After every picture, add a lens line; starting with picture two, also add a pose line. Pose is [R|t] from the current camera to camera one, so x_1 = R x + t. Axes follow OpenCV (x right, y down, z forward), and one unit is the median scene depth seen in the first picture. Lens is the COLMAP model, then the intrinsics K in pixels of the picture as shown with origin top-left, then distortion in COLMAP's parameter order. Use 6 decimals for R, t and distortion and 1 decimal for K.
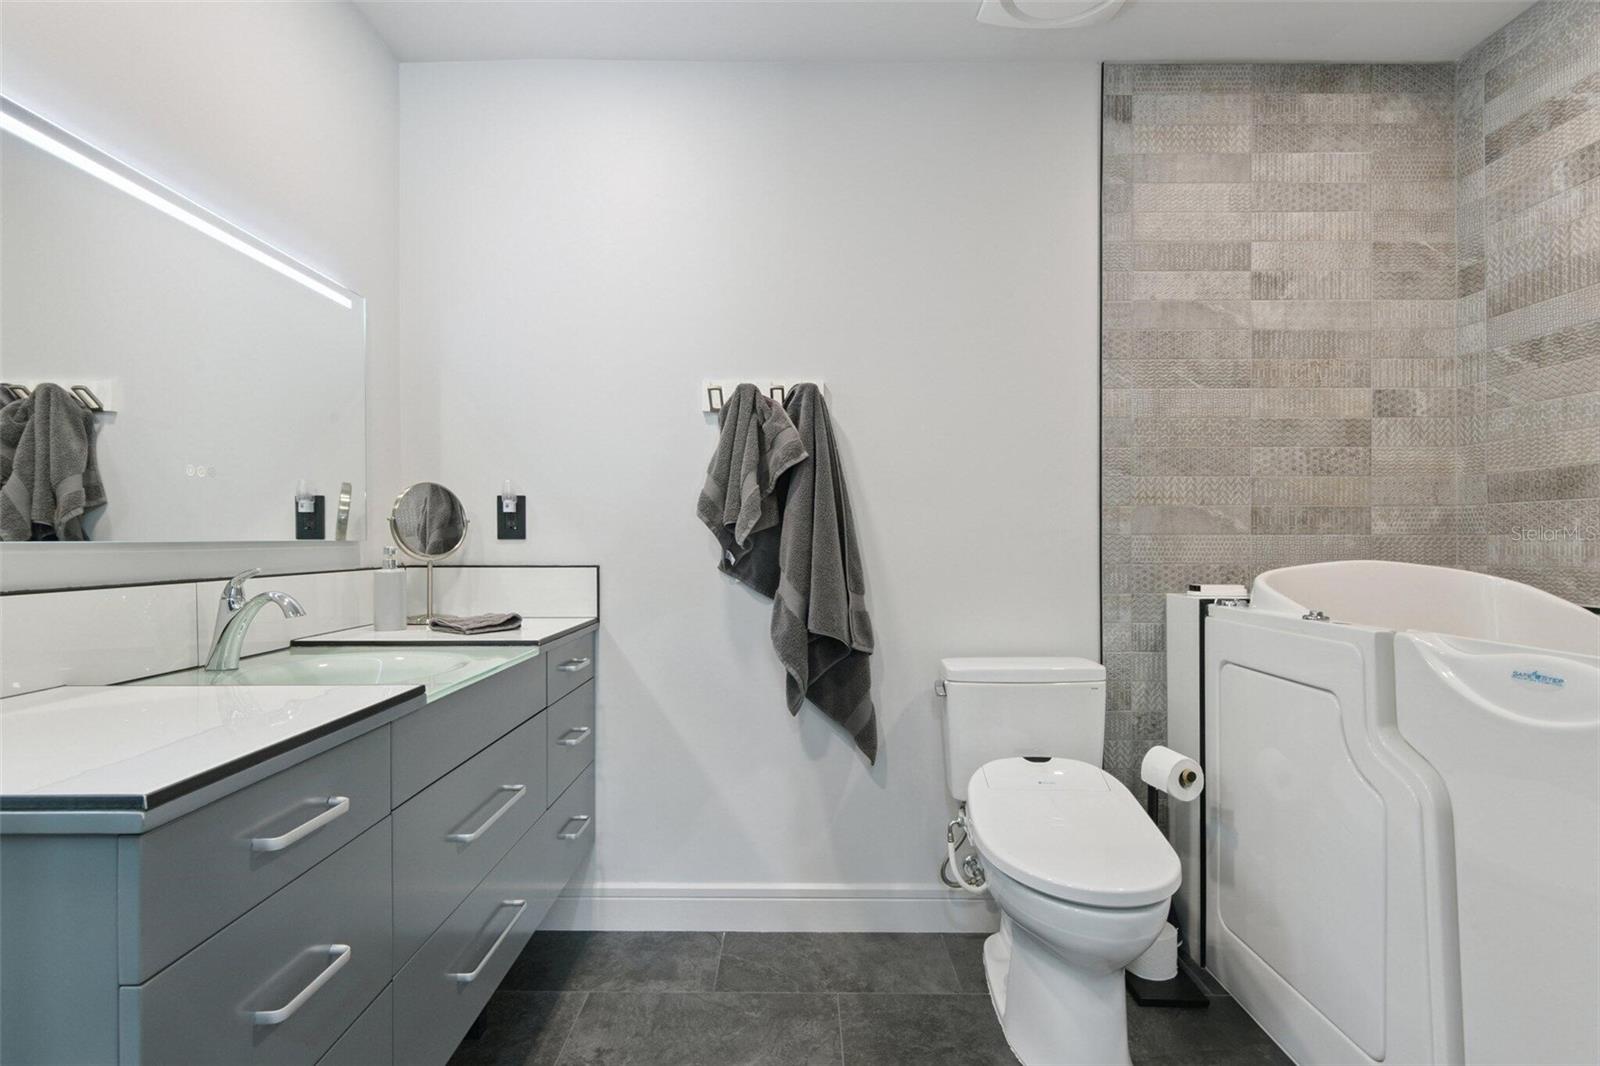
lens RADIAL K [[740.0, 0, 800.1], [0, 740.0, 533.0], [0, 0, 1]] dist [0.004468, -0.001596]
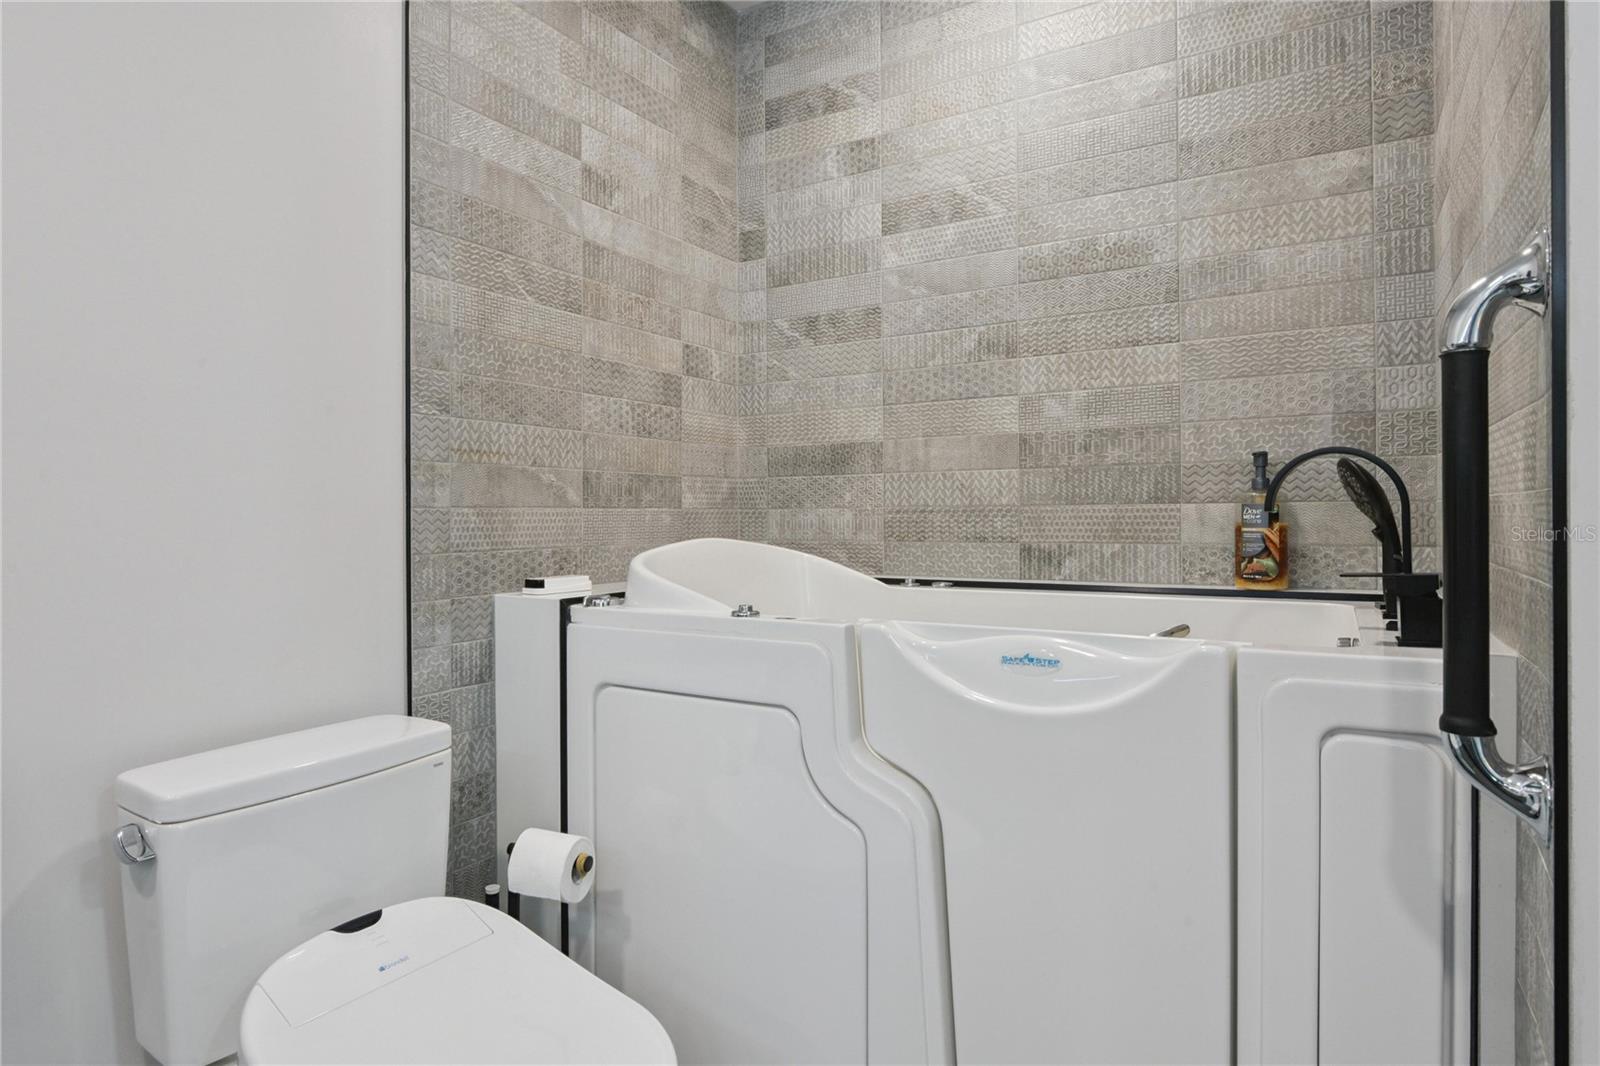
lens RADIAL K [[890.1, 0, 773.4], [0, 890.1, 509.5], [0, 0, 1]] dist [0.006448, -0.002731]
pose [[0.528599, 0.002492, 0.848868, -0.063240], [-0.003118, 0.999995, -0.000994, 0.003953], [-0.848866, -0.002121, 0.528604, 0.353099]]
